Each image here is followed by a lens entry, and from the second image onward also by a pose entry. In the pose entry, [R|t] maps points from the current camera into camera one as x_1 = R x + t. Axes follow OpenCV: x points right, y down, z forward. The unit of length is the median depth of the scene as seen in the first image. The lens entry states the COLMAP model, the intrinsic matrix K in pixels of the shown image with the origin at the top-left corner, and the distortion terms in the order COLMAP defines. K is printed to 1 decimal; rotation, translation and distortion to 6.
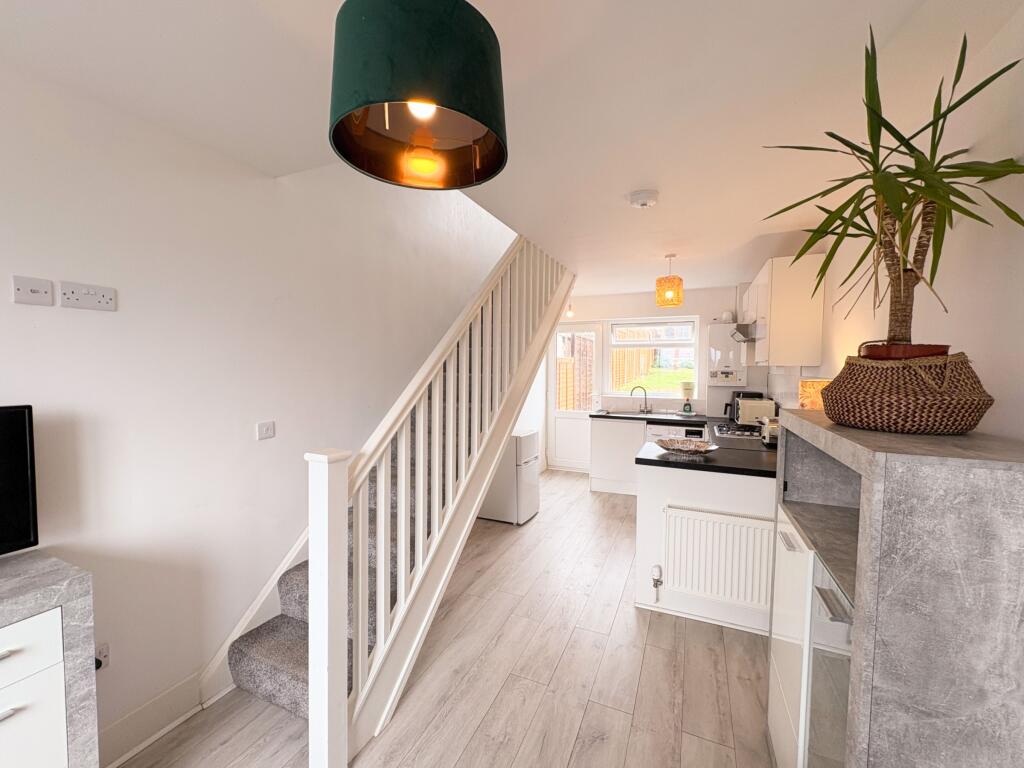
lens RADIAL K [[416.4, 0, 512.0], [0, 416.4, 384.0], [0, 0, 1]] dist [-0.001093, -0.000069]
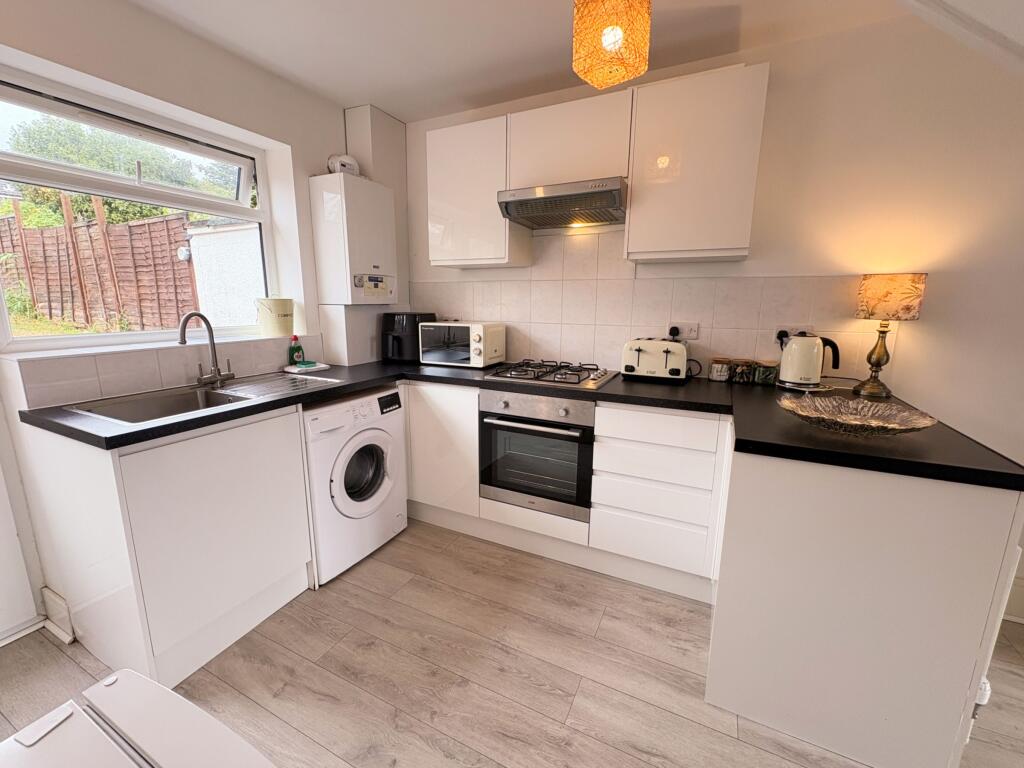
lens RADIAL K [[423.2, 0, 512.0], [0, 423.2, 384.0], [0, 0, 1]] dist [-0.001233, -0.000057]
pose [[0.043172, -0.204545, 0.977905, -0.037191], [0.039178, 0.978411, 0.202921, 0.001872], [-0.998299, 0.029552, 0.050254, 0.809149]]
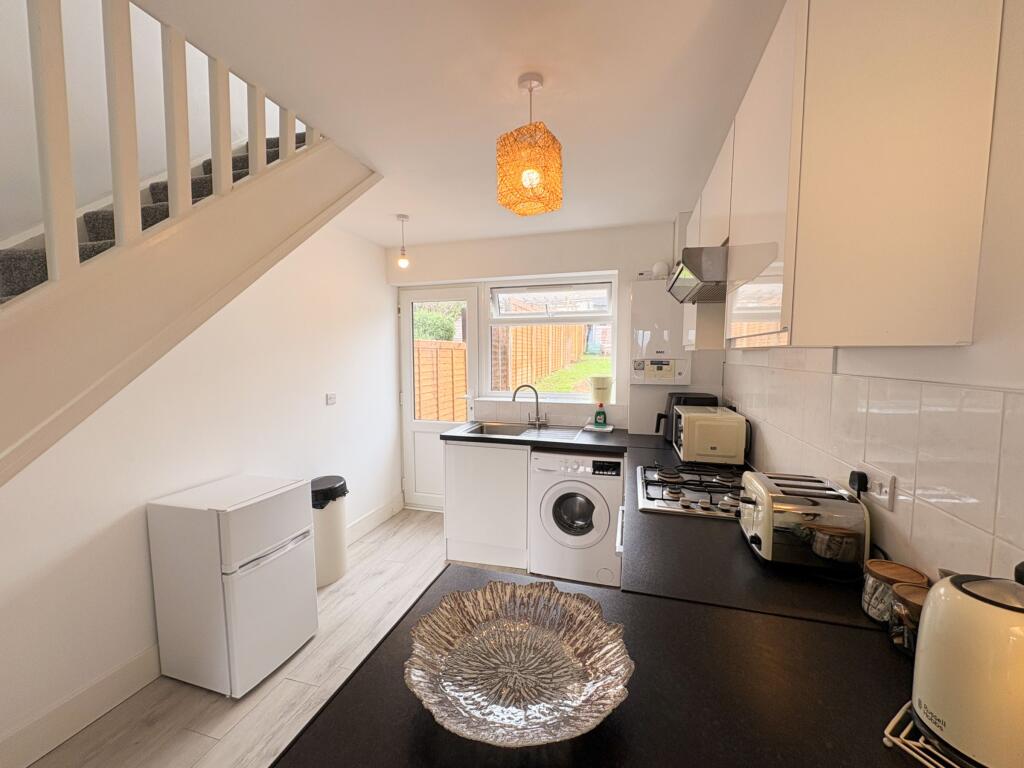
lens RADIAL K [[408.4, 0, 512.0], [0, 408.4, 384.0], [0, 0, 1]] dist [-0.001598, -0.000069]
pose [[0.991016, -0.016910, 0.132668, 0.227316], [0.012835, 0.999421, 0.031514, -0.017275], [-0.133124, -0.029528, 0.990659, 0.445942]]
